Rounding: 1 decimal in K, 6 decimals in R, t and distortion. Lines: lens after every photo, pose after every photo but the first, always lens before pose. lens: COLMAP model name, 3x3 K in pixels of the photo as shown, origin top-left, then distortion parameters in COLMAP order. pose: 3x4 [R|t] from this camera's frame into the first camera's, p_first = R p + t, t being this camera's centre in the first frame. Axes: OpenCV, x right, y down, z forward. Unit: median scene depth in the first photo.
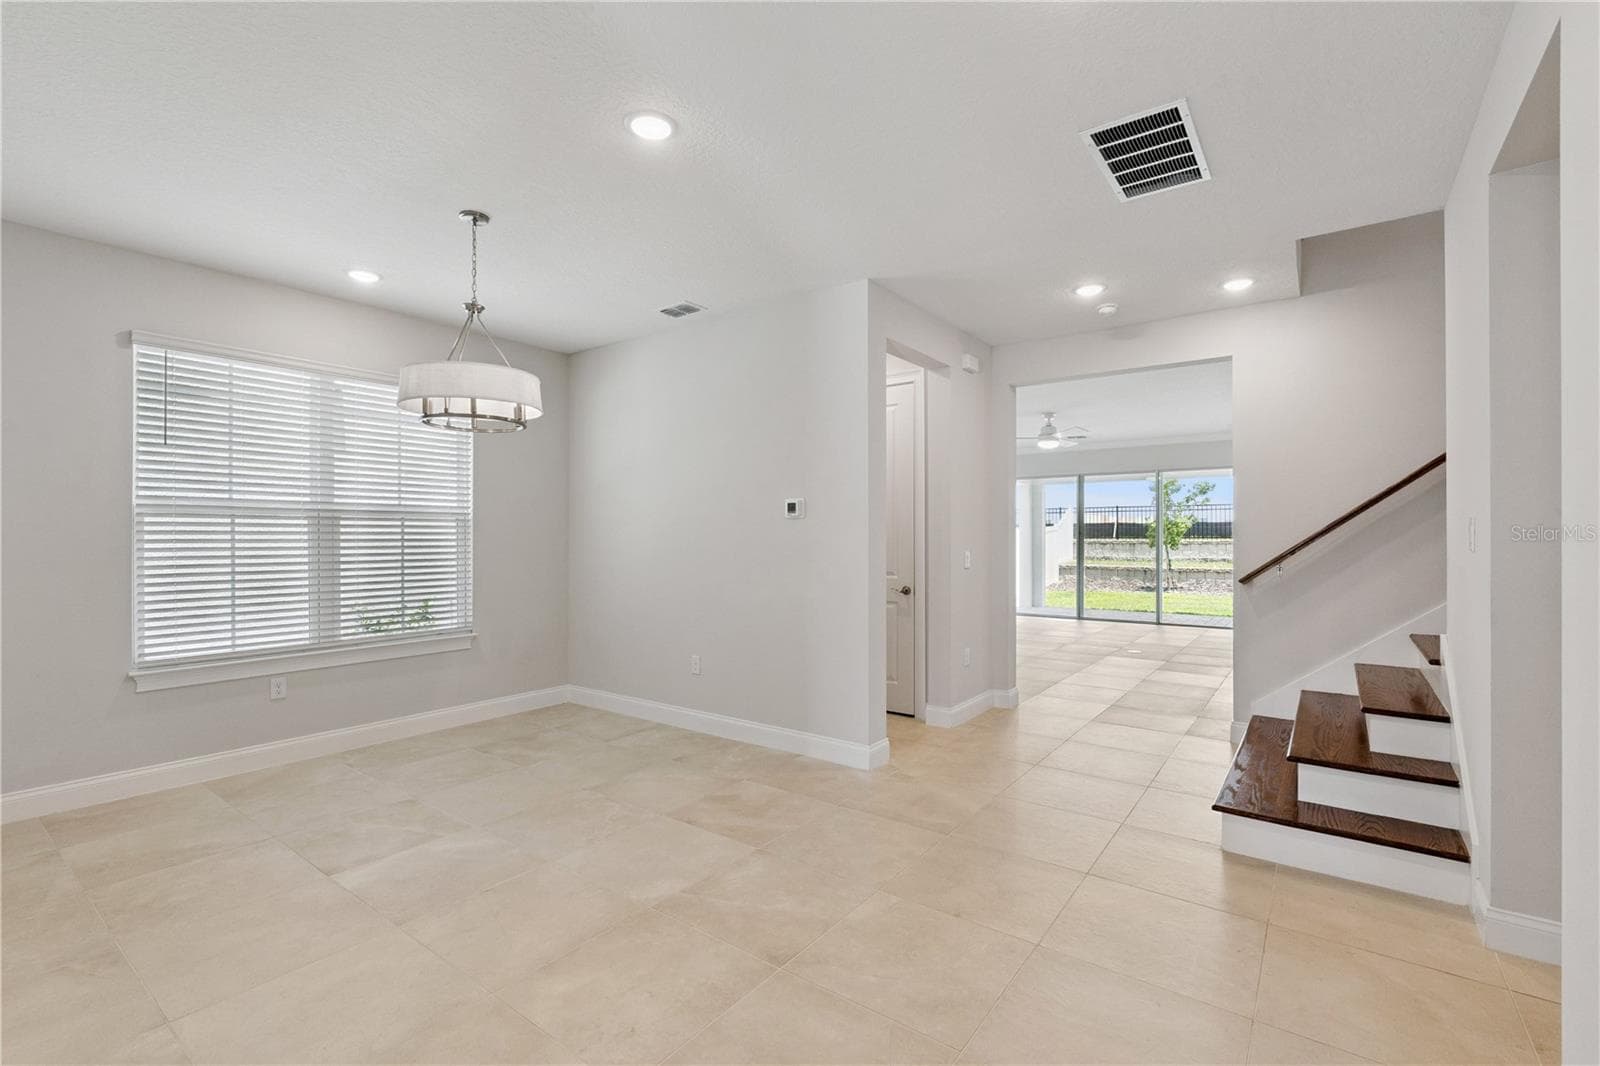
lens RADIAL K [[709.4, 0, 762.0], [0, 709.4, 535.6], [0, 0, 1]] dist [-0.007016, 0.003353]
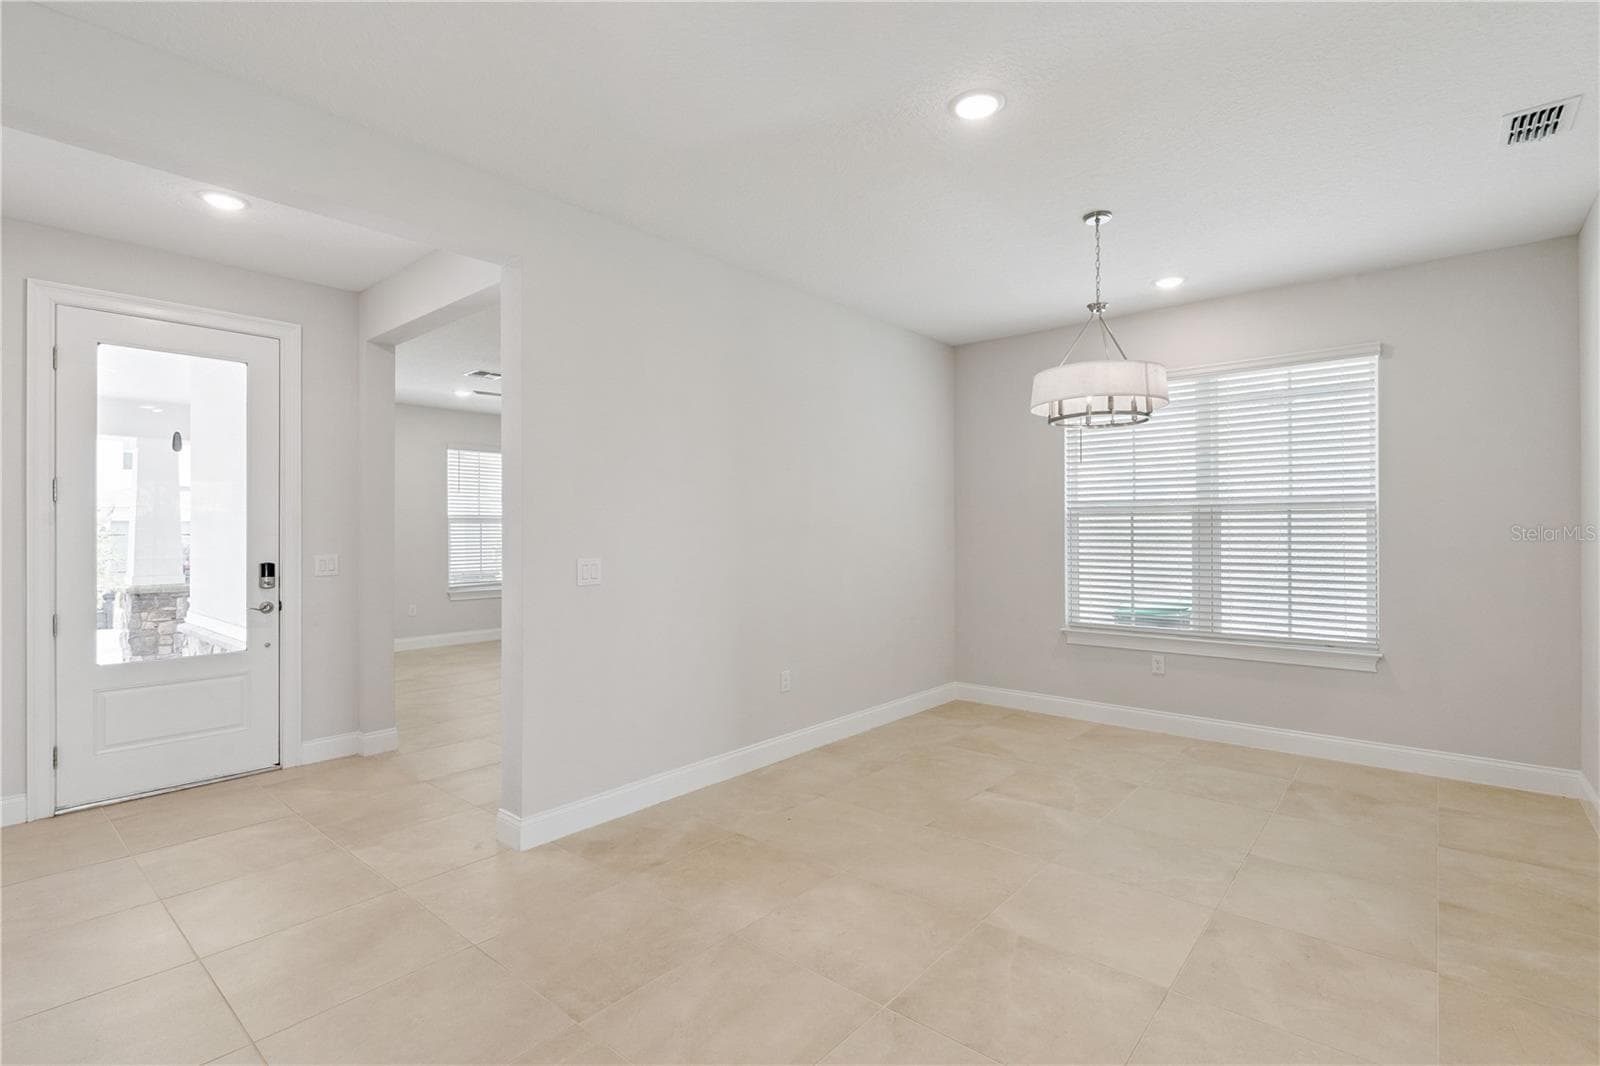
lens RADIAL K [[709.4, 0, 805.3], [0, 709.4, 524.1], [0, 0, 1]] dist [-0.007016, 0.003353]
pose [[-0.014055, -0.011139, -0.999839, 0.462558], [0.003478, 0.999931, -0.011189, 0.000694], [0.999895, -0.003634, -0.014015, 0.448343]]
